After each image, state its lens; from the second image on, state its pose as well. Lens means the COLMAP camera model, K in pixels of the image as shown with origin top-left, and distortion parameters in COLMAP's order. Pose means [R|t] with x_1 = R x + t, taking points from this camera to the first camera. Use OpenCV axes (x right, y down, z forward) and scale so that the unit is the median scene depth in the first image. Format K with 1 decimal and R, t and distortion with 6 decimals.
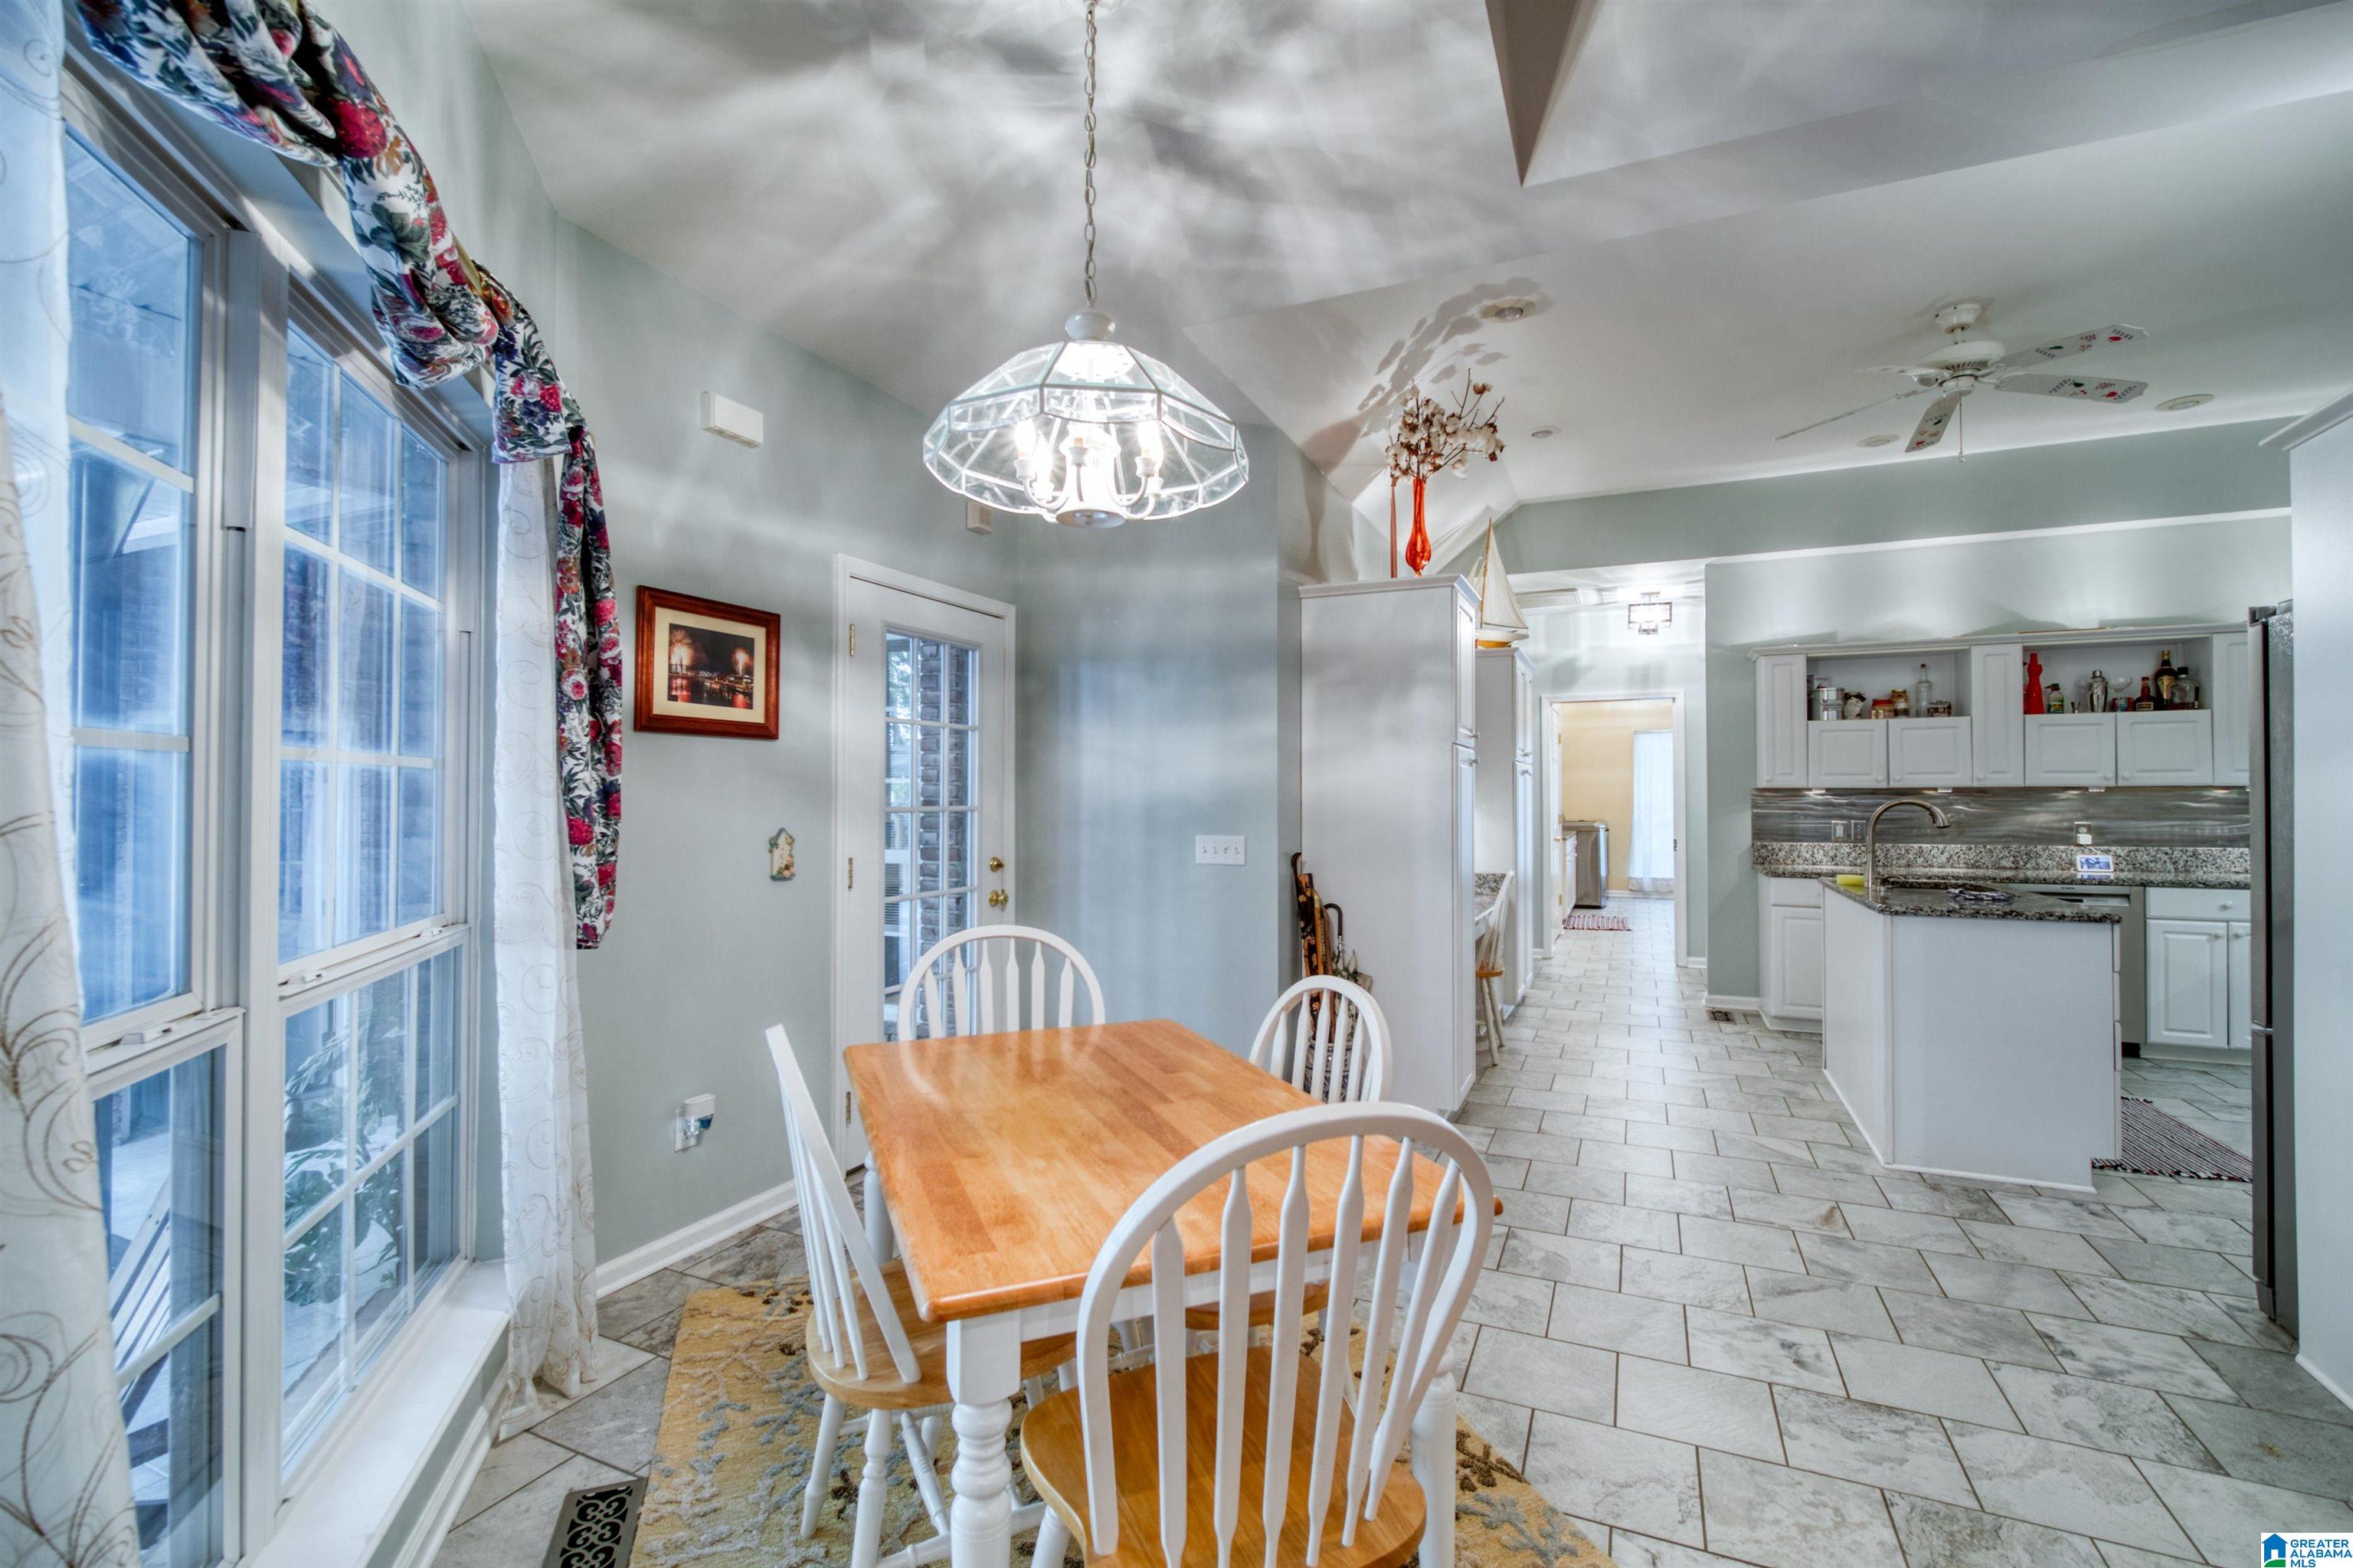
lens RADIAL K [[1010.5, 0, 1185.7], [0, 1010.5, 776.7], [0, 0, 1]] dist [-0.003136, -0.001082]
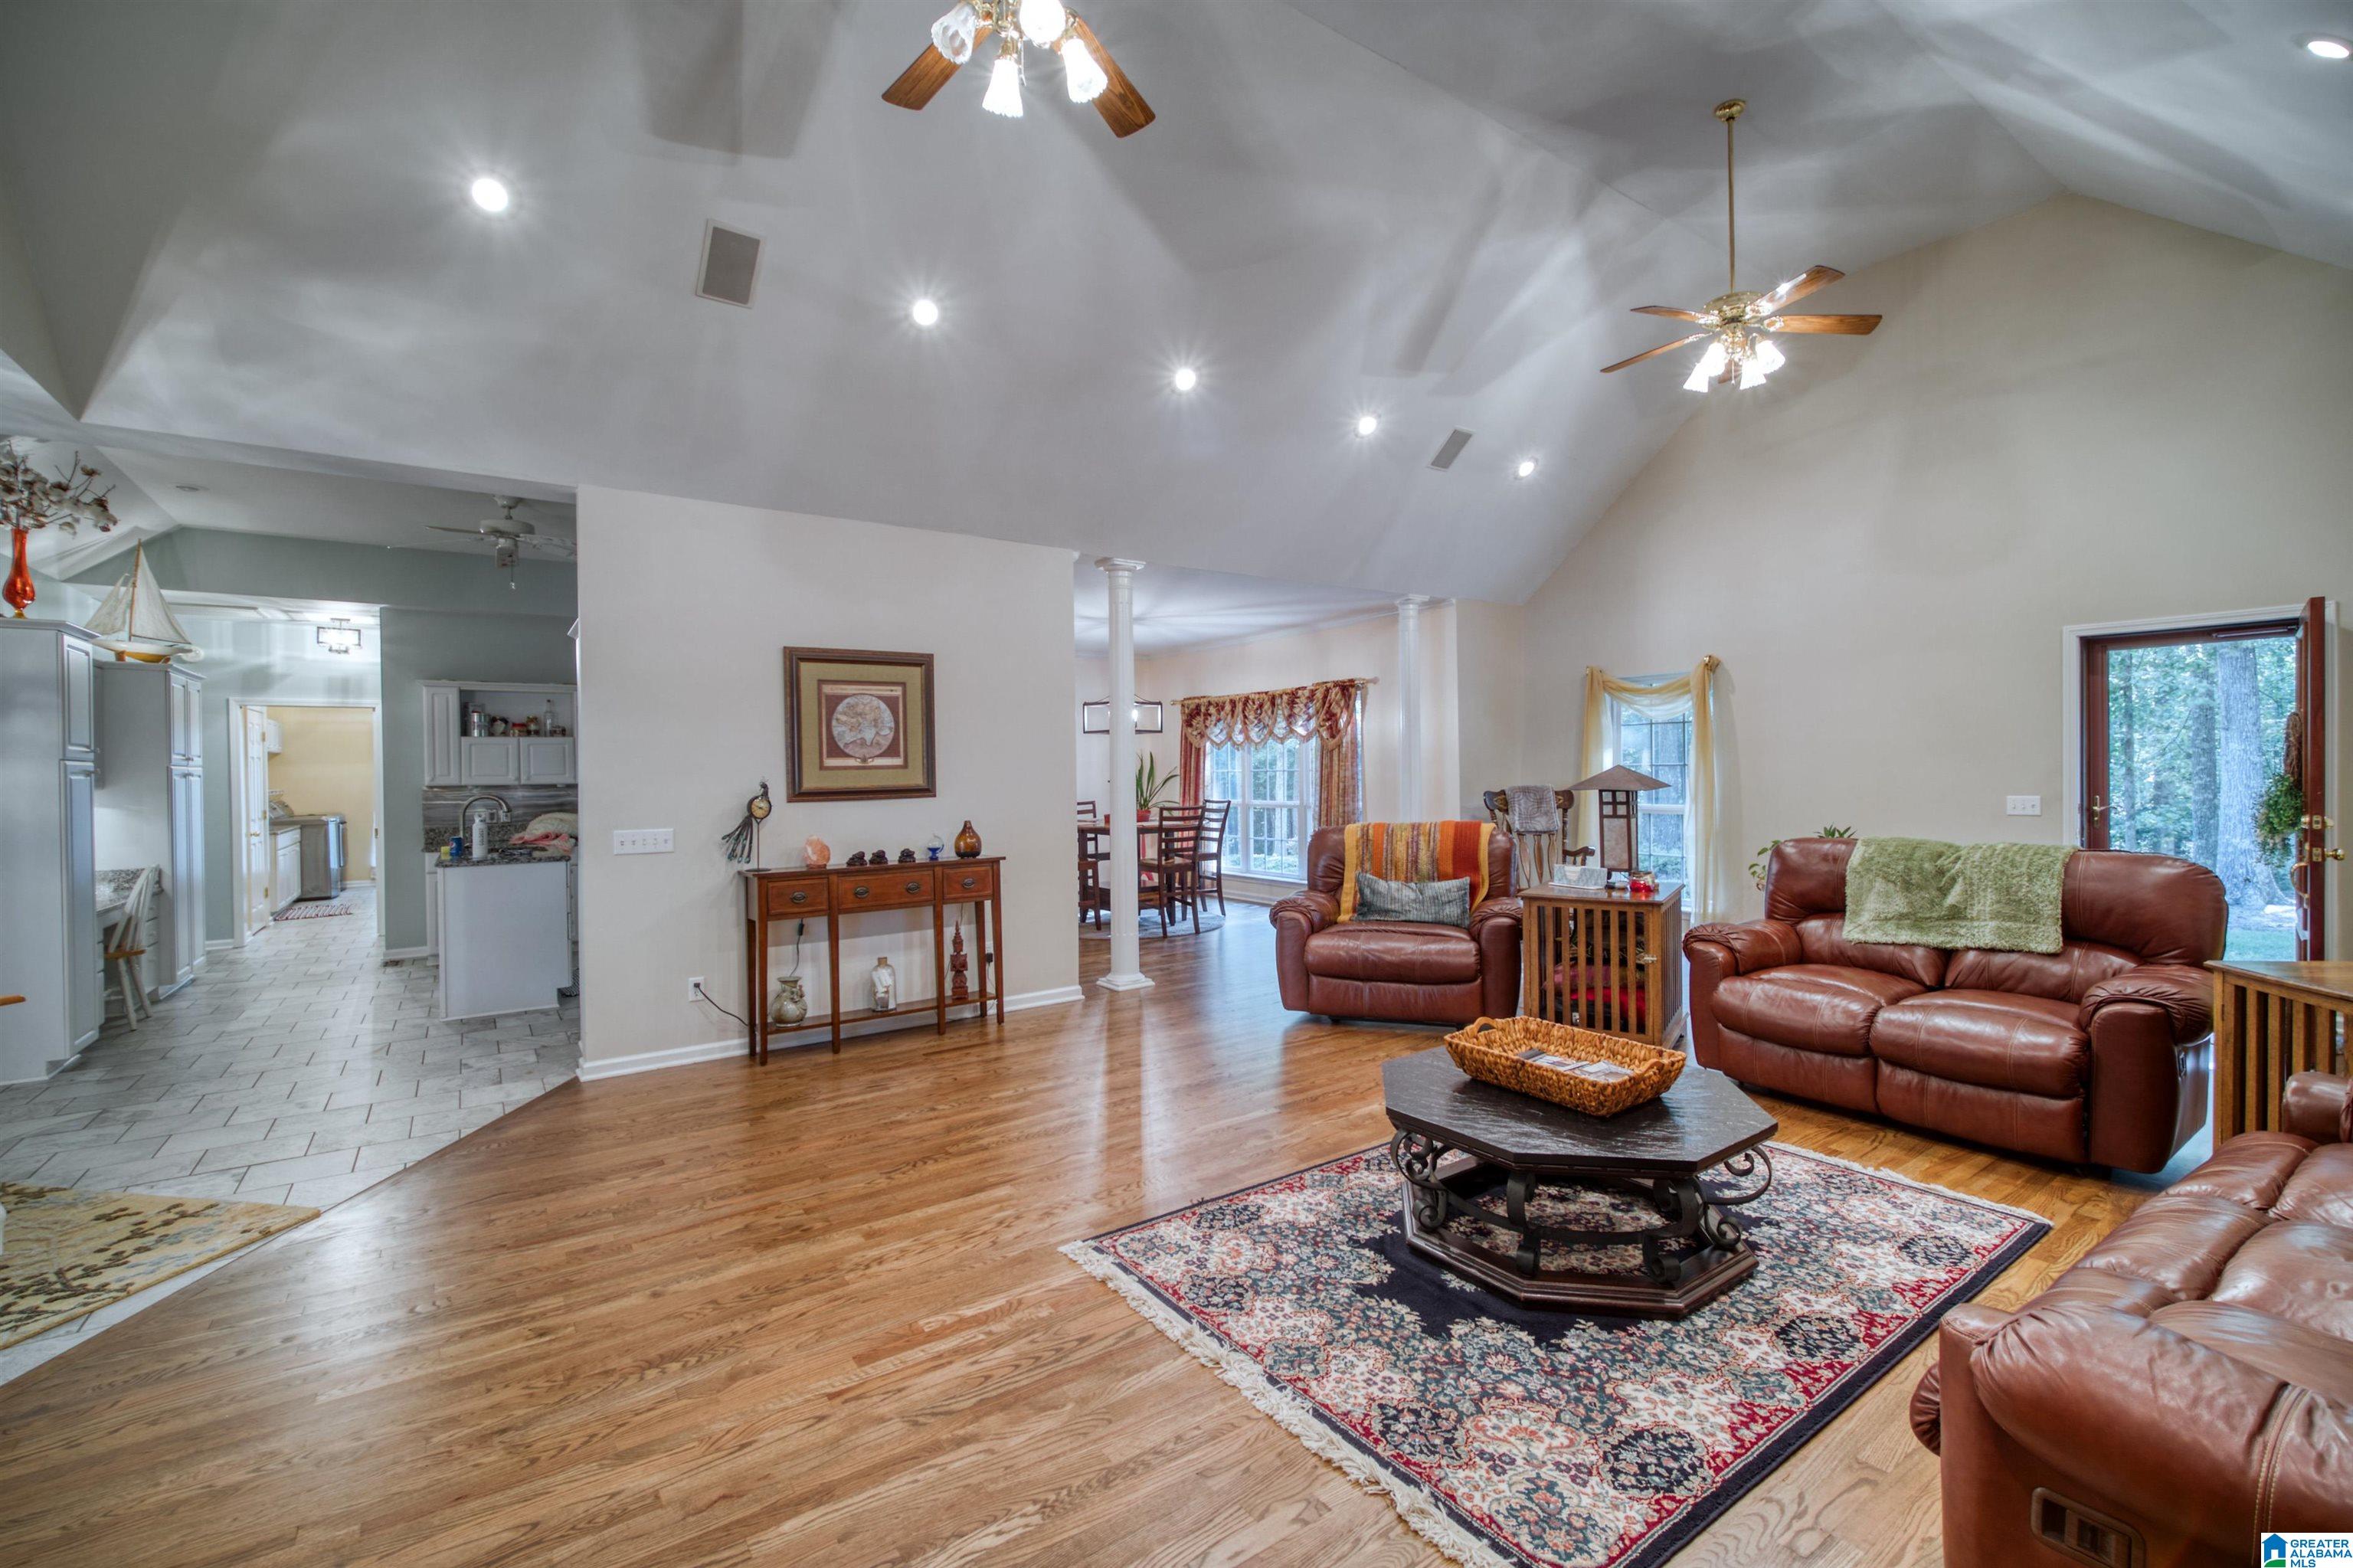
lens RADIAL K [[1010.5, 0, 1181.9], [0, 1010.5, 784.3], [0, 0, 1]] dist [-0.003136, -0.001082]
pose [[0.508053, -0.016962, 0.861159, -0.117559], [-0.003409, 0.999759, 0.021704, -0.044997], [-0.861319, -0.013962, 0.507873, -0.993051]]
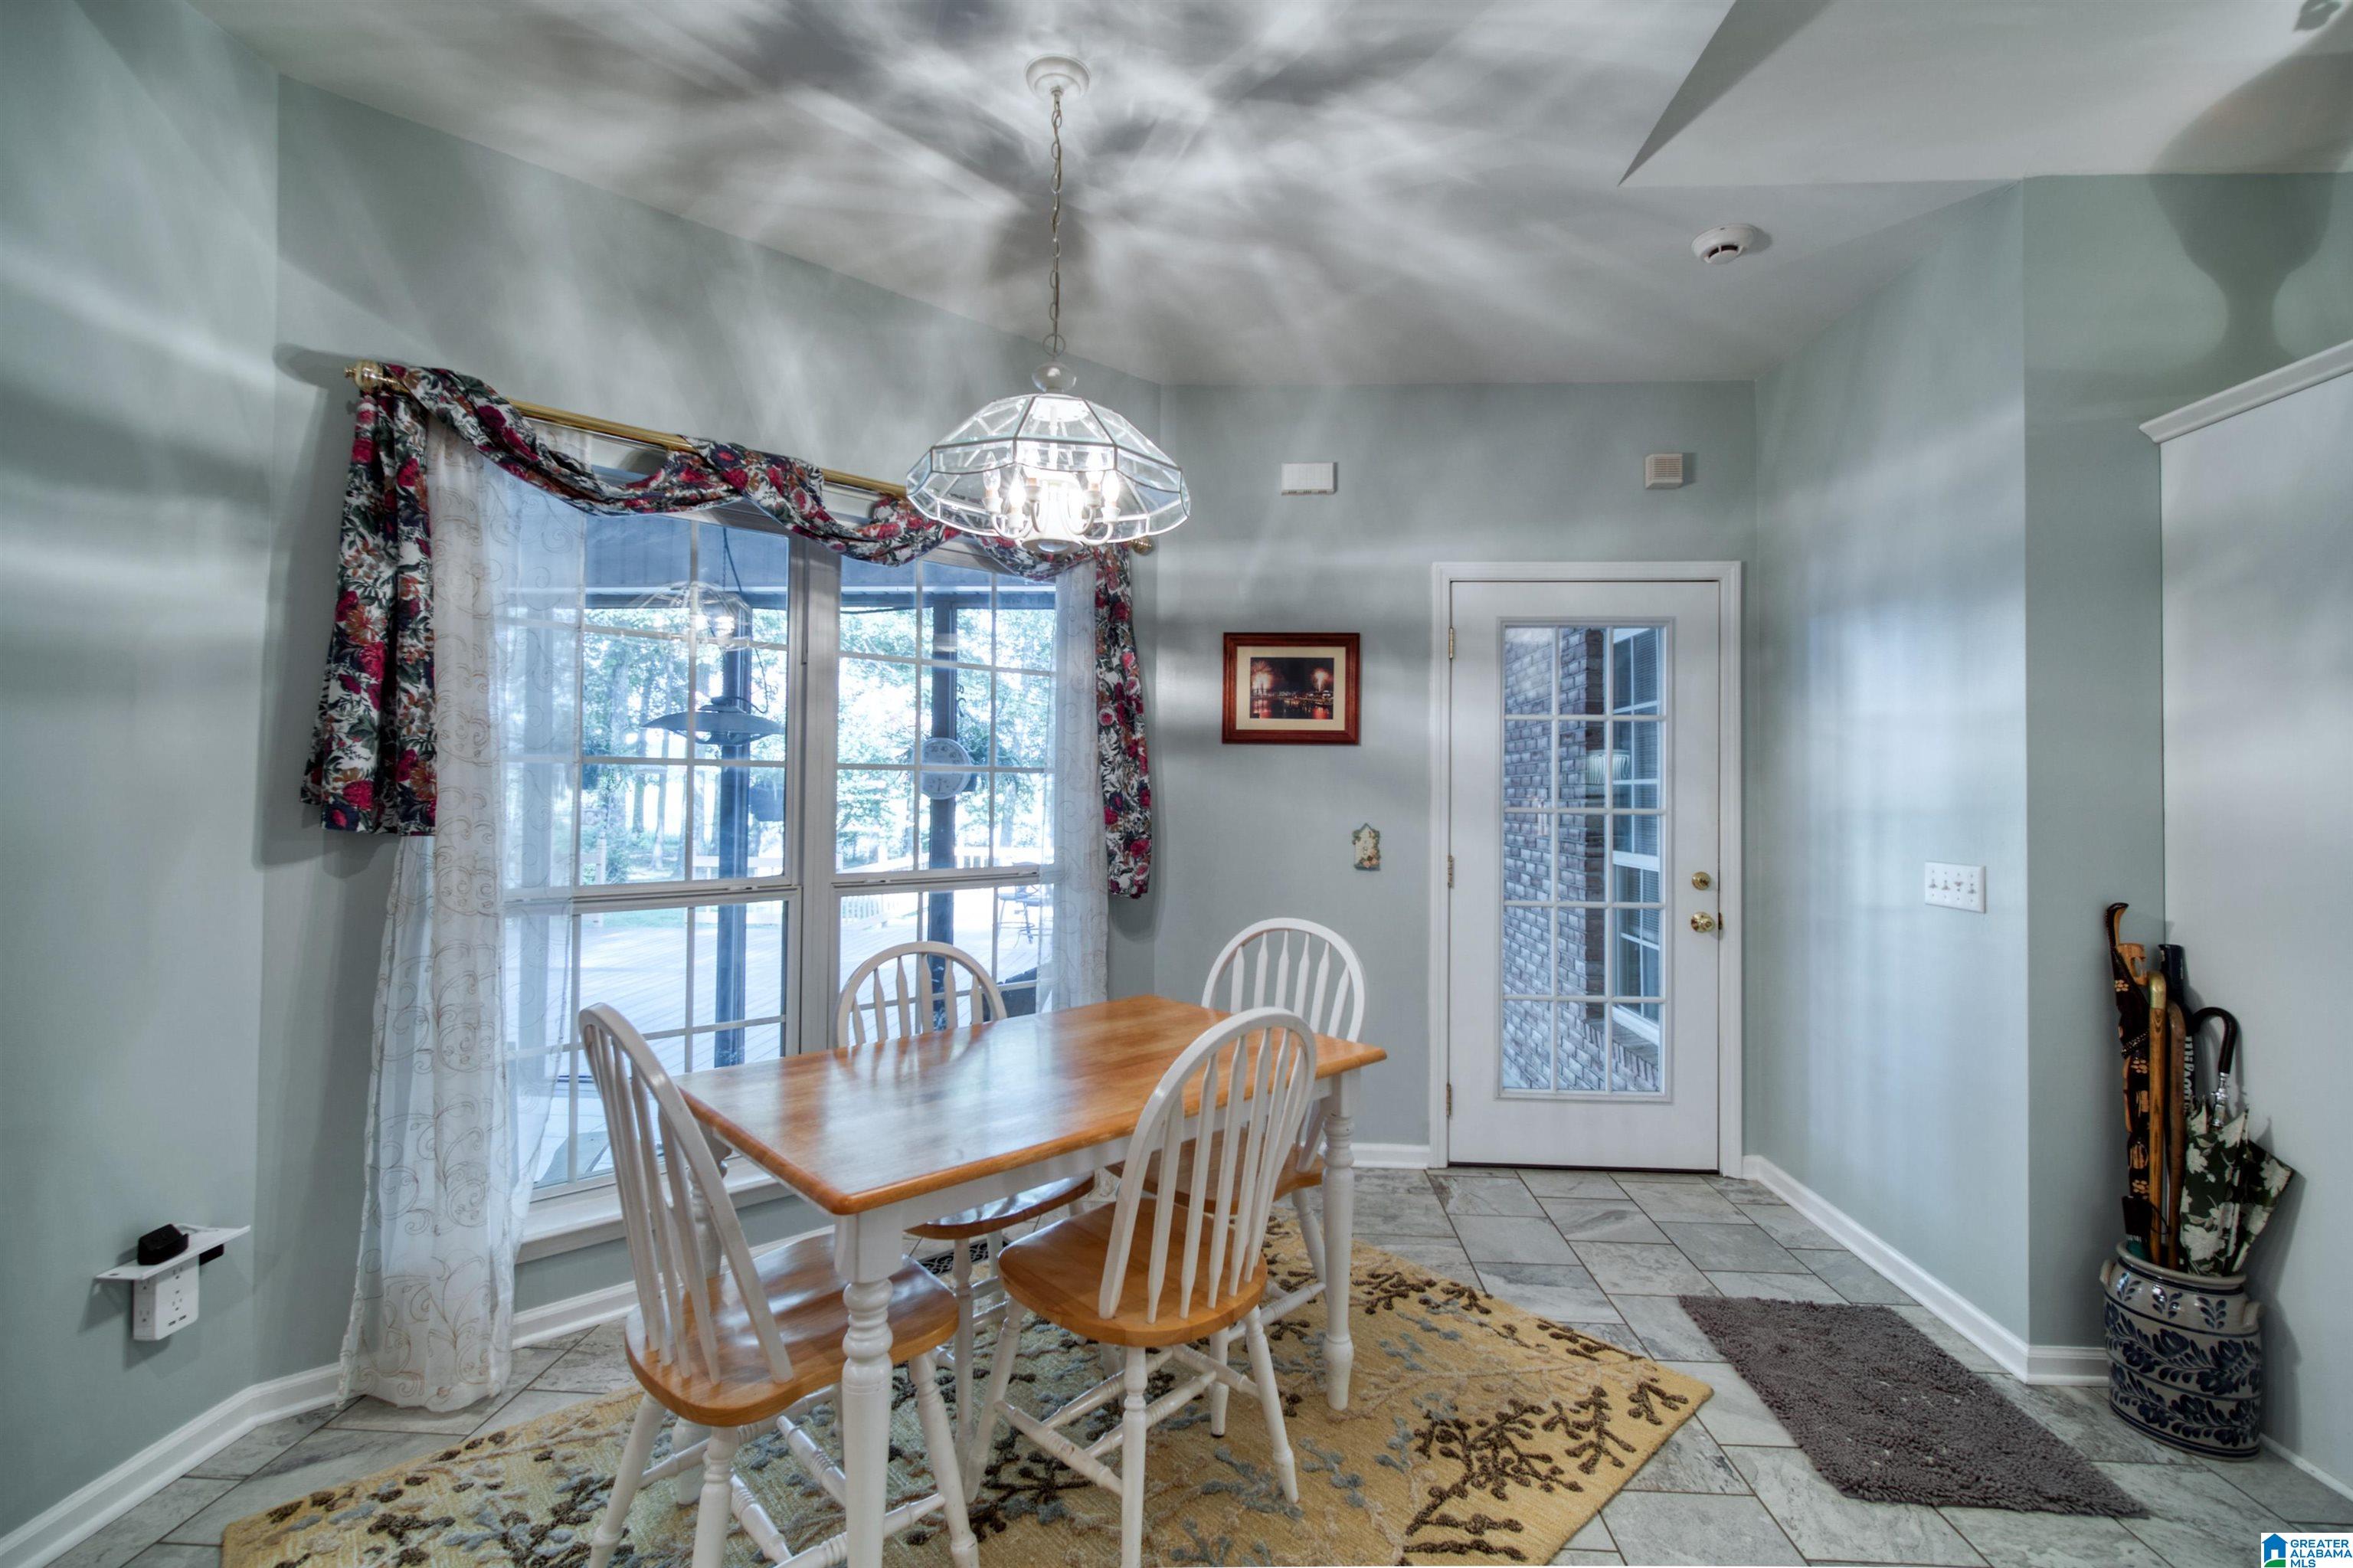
lens RADIAL K [[1010.5, 0, 1175.1], [0, 1010.5, 779.0], [0, 0, 1]] dist [-0.003136, -0.001082]
pose [[0.361844, -0.008081, -0.932204, 0.568209], [0.007322, 0.999956, -0.005826, 0.007131], [0.932210, -0.004718, 0.361887, 0.398287]]
